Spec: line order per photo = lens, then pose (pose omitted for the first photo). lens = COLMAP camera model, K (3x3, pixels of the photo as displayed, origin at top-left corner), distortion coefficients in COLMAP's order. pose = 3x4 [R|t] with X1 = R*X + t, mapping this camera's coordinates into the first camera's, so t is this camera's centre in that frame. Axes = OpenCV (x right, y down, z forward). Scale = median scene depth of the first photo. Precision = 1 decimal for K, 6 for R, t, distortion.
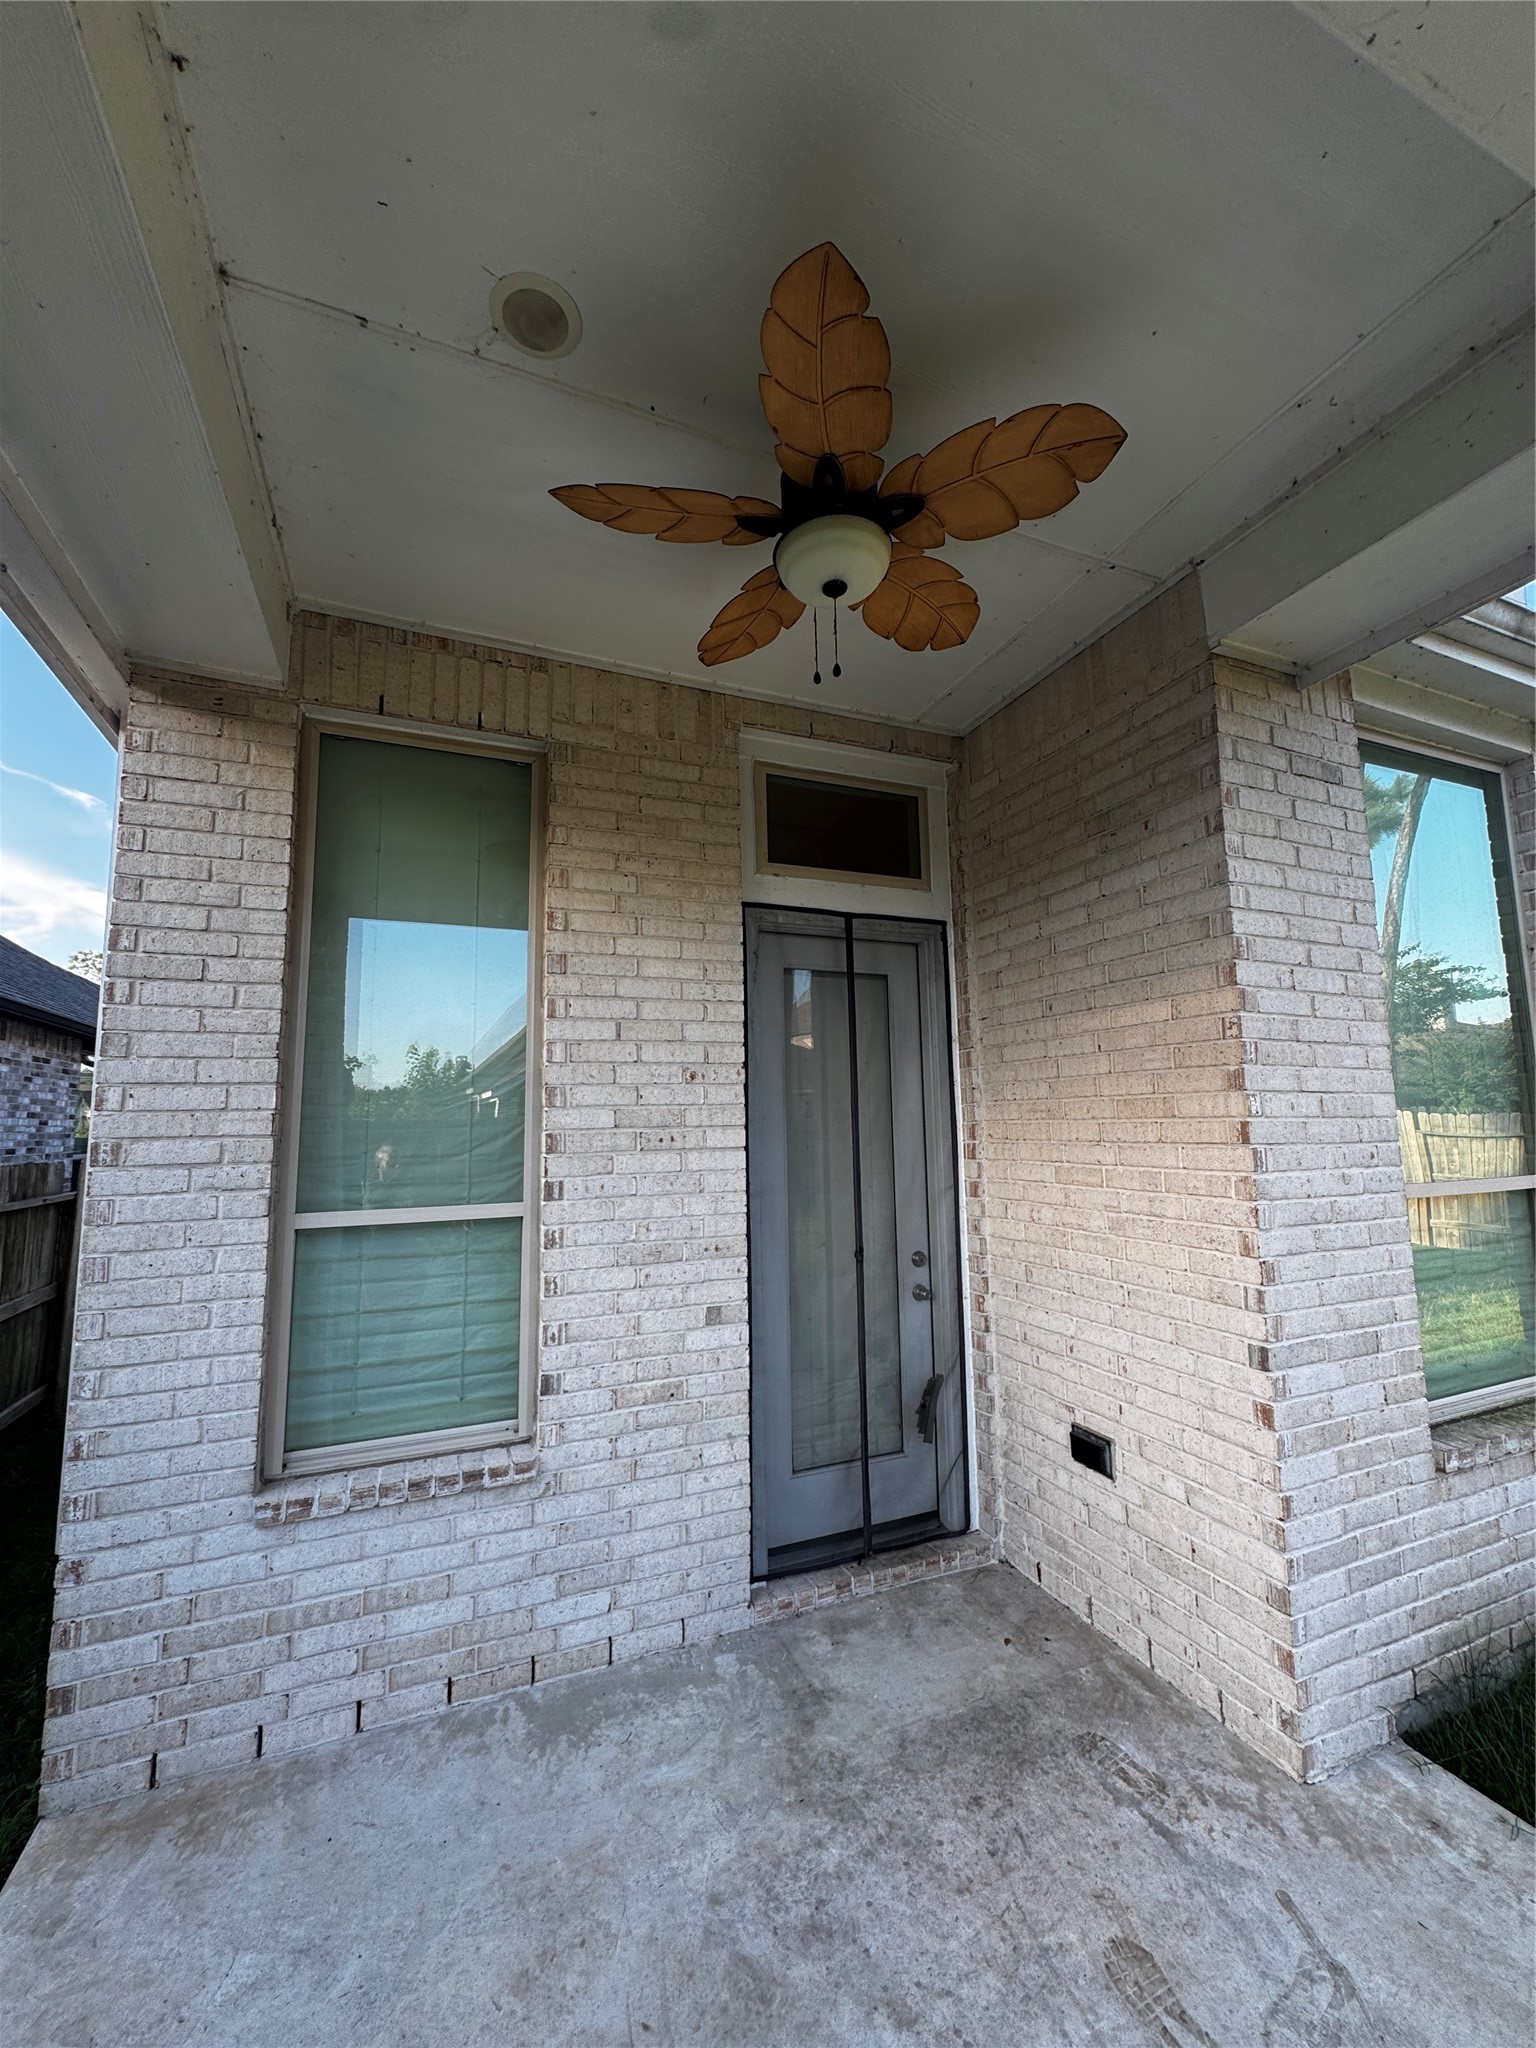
lens RADIAL K [[820.6, 0, 770.4], [0, 820.6, 1032.9], [0, 0, 1]] dist [-0.000245, 0.001133]
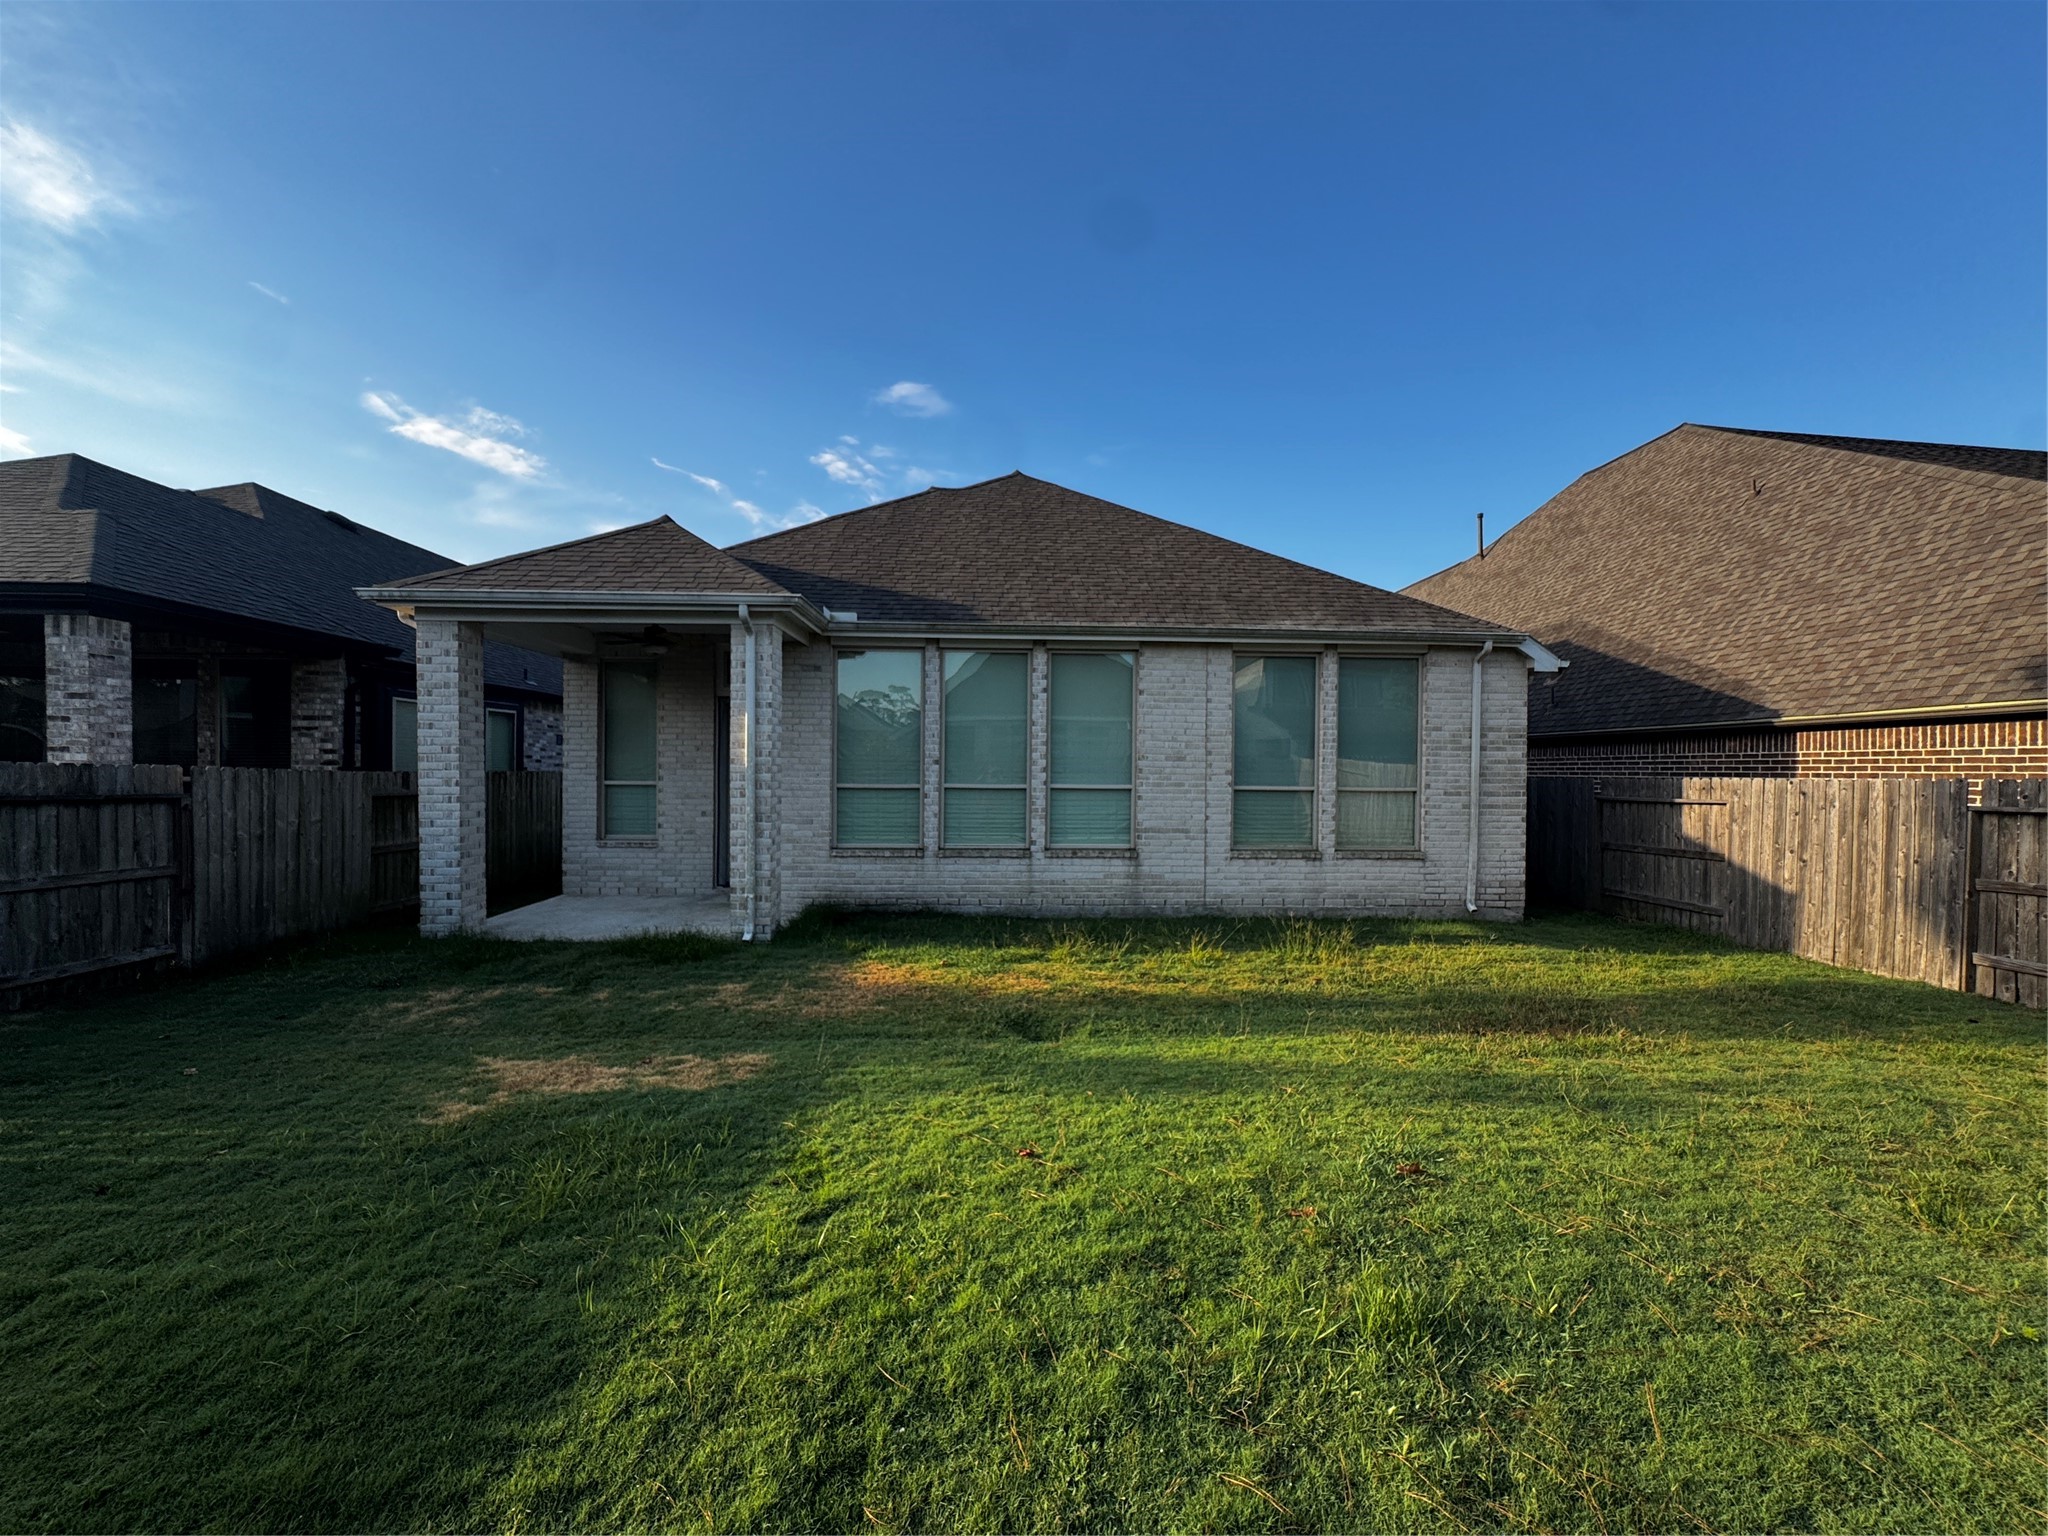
lens RADIAL K [[820.6, 0, 1026.8], [0, 820.6, 775.7], [0, 0, 1]] dist [-0.000245, 0.001133]
pose [[0.937516, 0.030510, -0.346601, 3.031771], [0.015291, 0.991573, 0.128647, -0.329204], [0.347605, -0.125909, 0.929149, -2.251460]]
